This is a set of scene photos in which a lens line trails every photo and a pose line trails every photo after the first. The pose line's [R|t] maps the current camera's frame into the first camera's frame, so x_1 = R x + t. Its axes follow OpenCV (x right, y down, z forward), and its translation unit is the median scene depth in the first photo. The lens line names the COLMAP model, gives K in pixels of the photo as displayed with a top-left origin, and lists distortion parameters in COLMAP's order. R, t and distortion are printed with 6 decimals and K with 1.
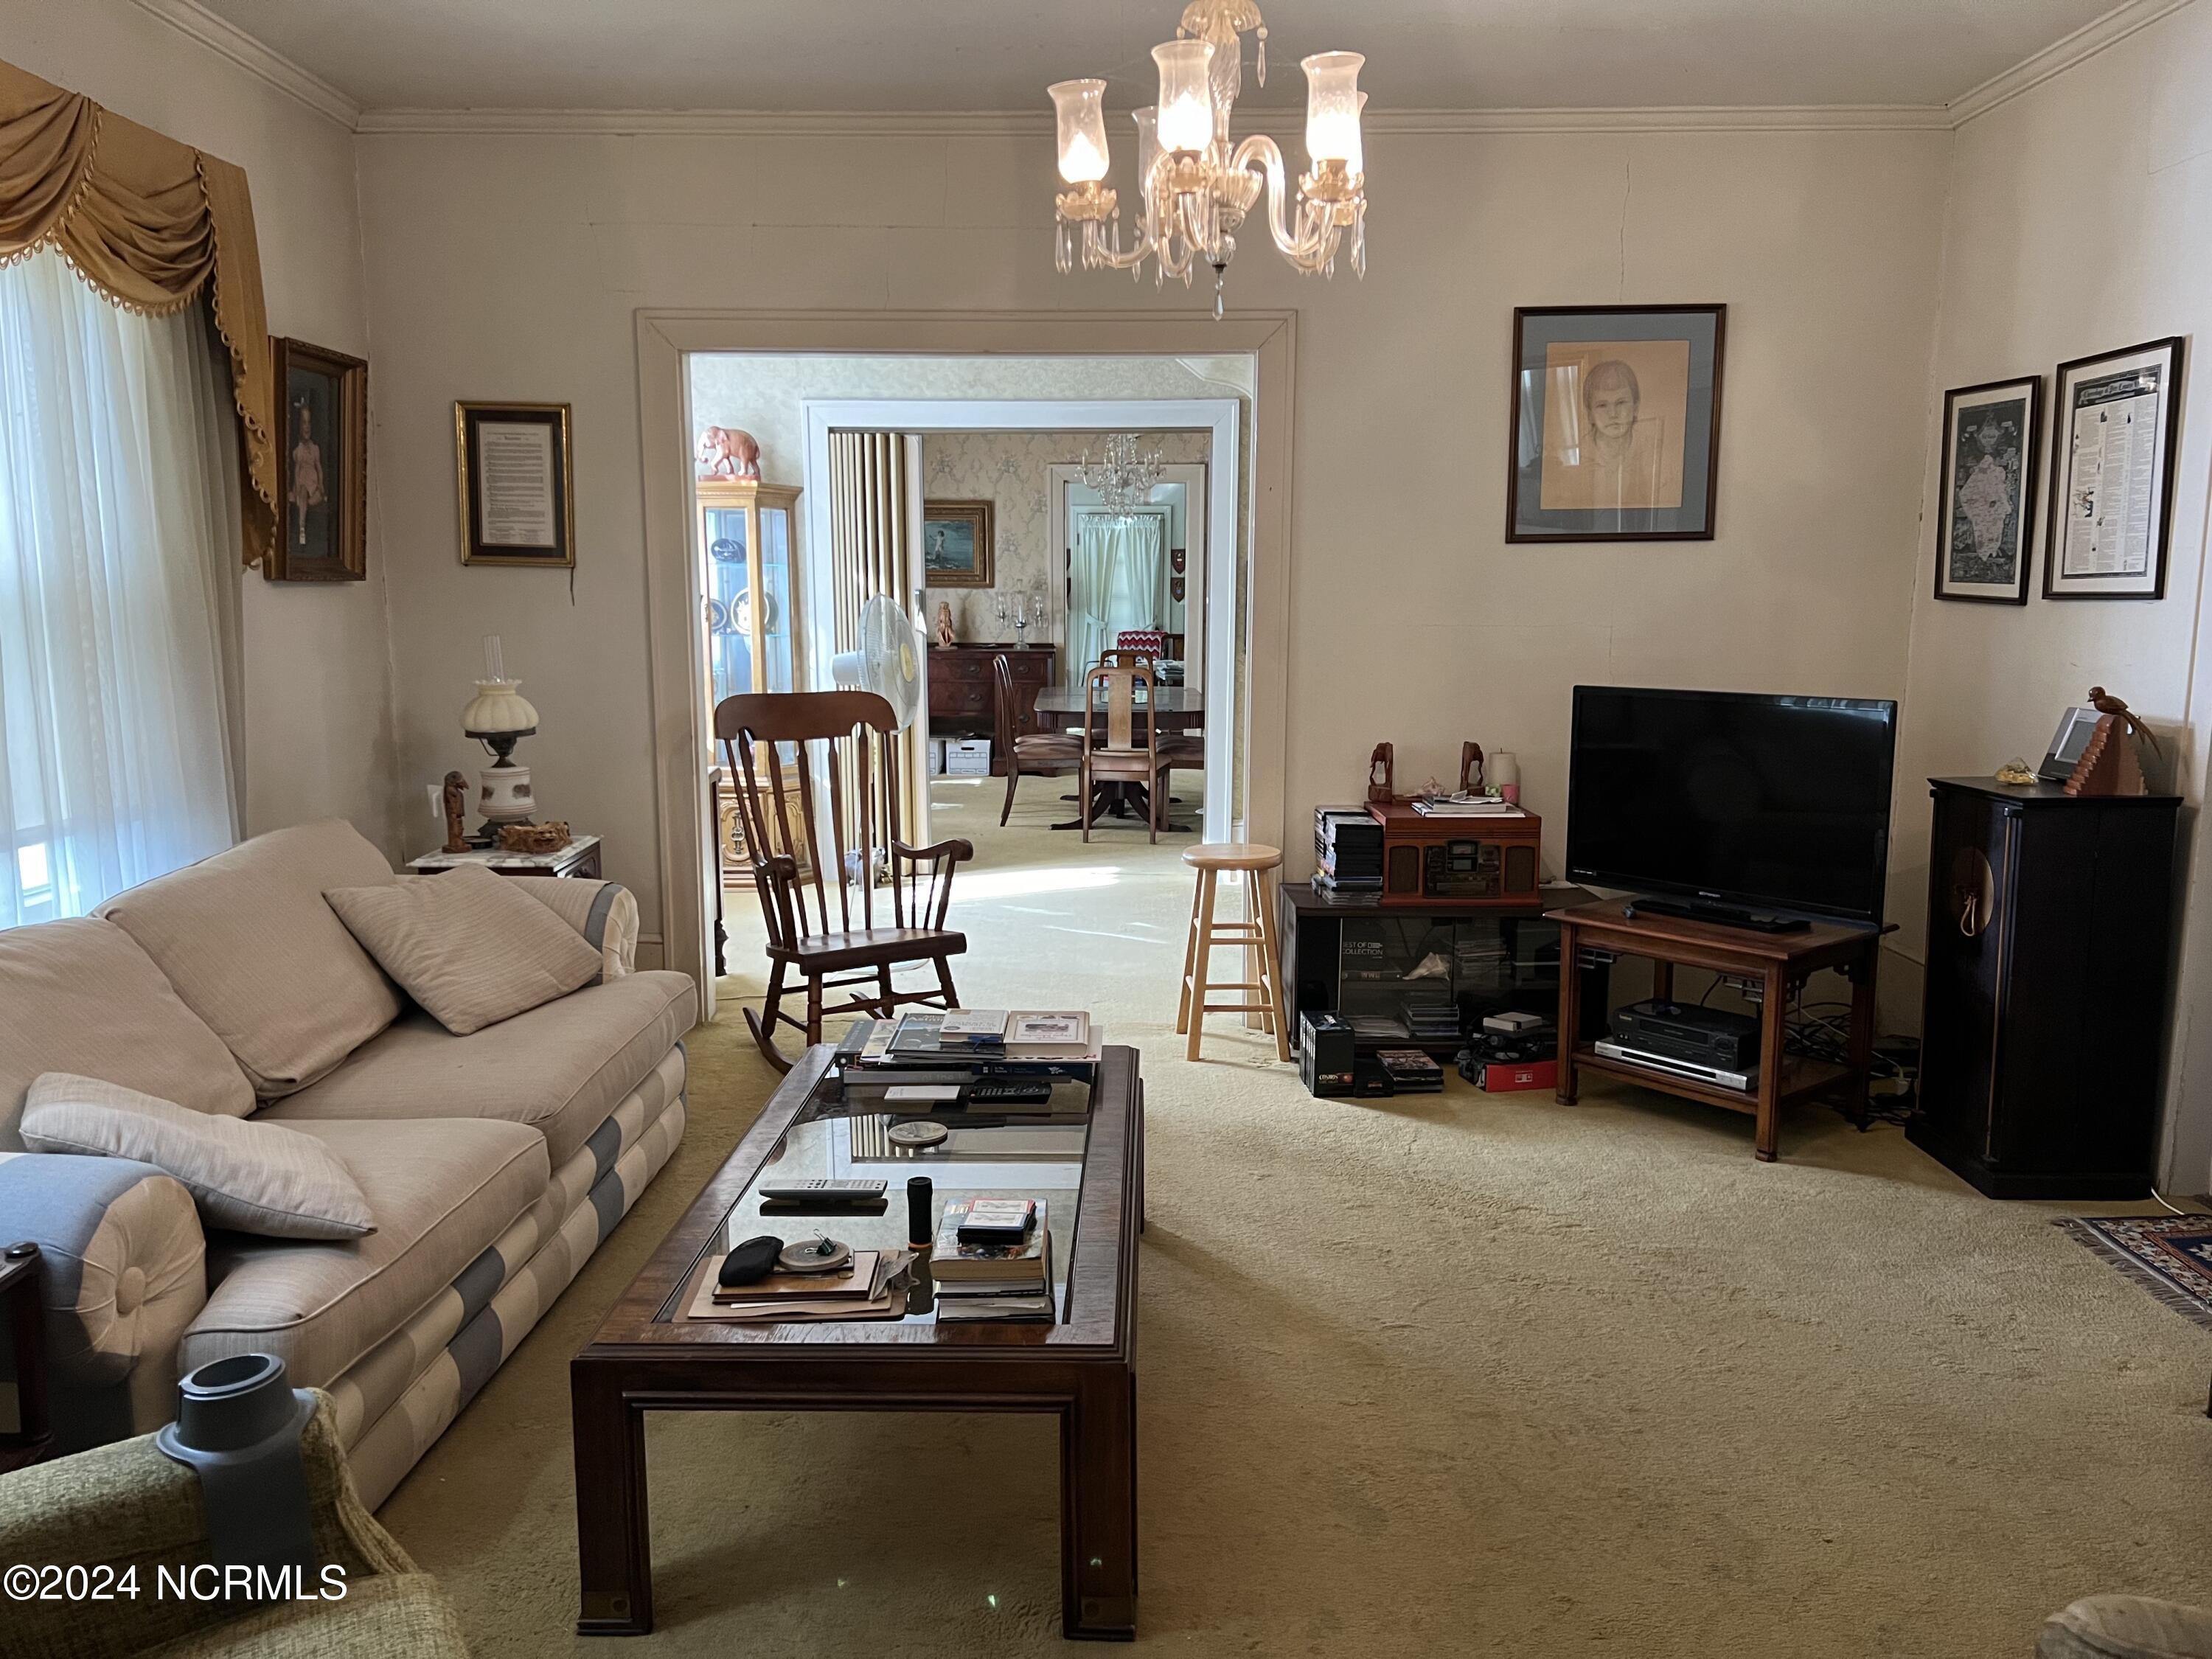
lens RADIAL K [[1664.4, 0, 1106.4], [0, 1664.4, 828.5], [0, 0, 1]] dist [0.014669, 0.001963]
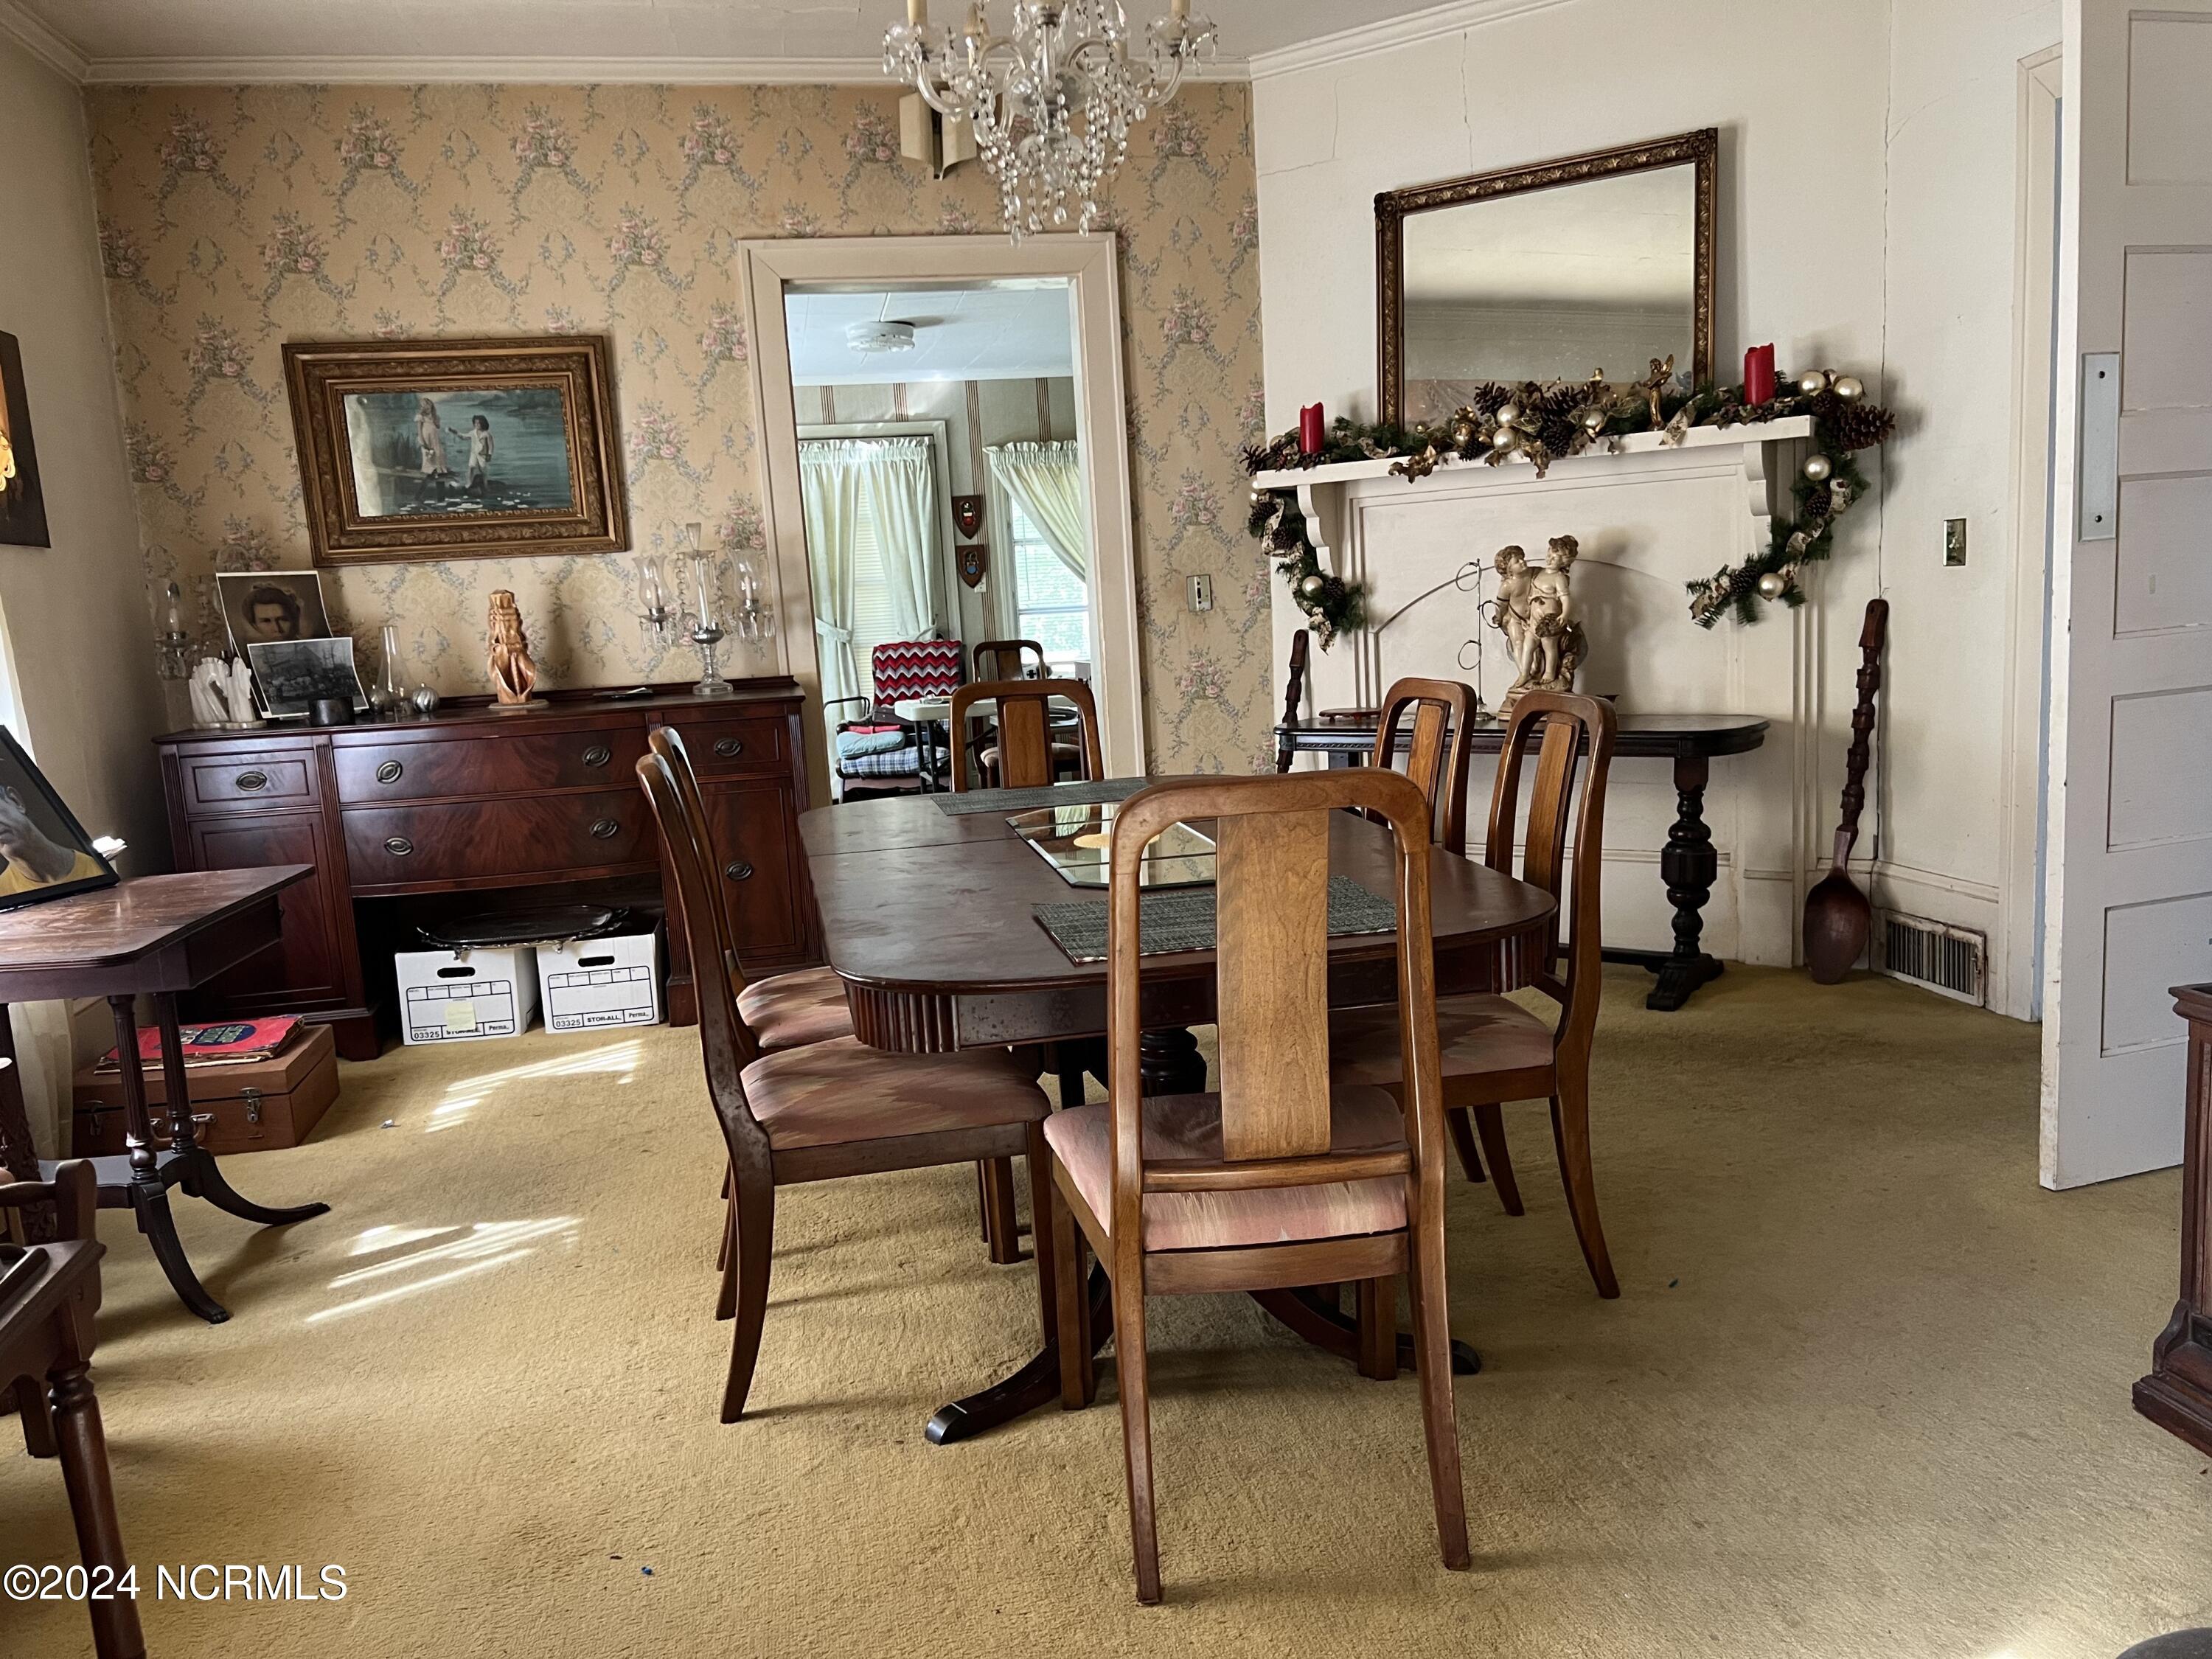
lens RADIAL K [[1664.4, 0, 1113.5], [0, 1664.4, 835.7], [0, 0, 1]] dist [0.014669, 0.001963]
pose [[0.977586, -0.088626, 0.190976, -0.035998], [0.089309, 0.995991, 0.005046, -0.066573], [-0.190657, 0.012123, 0.981582, 0.579132]]
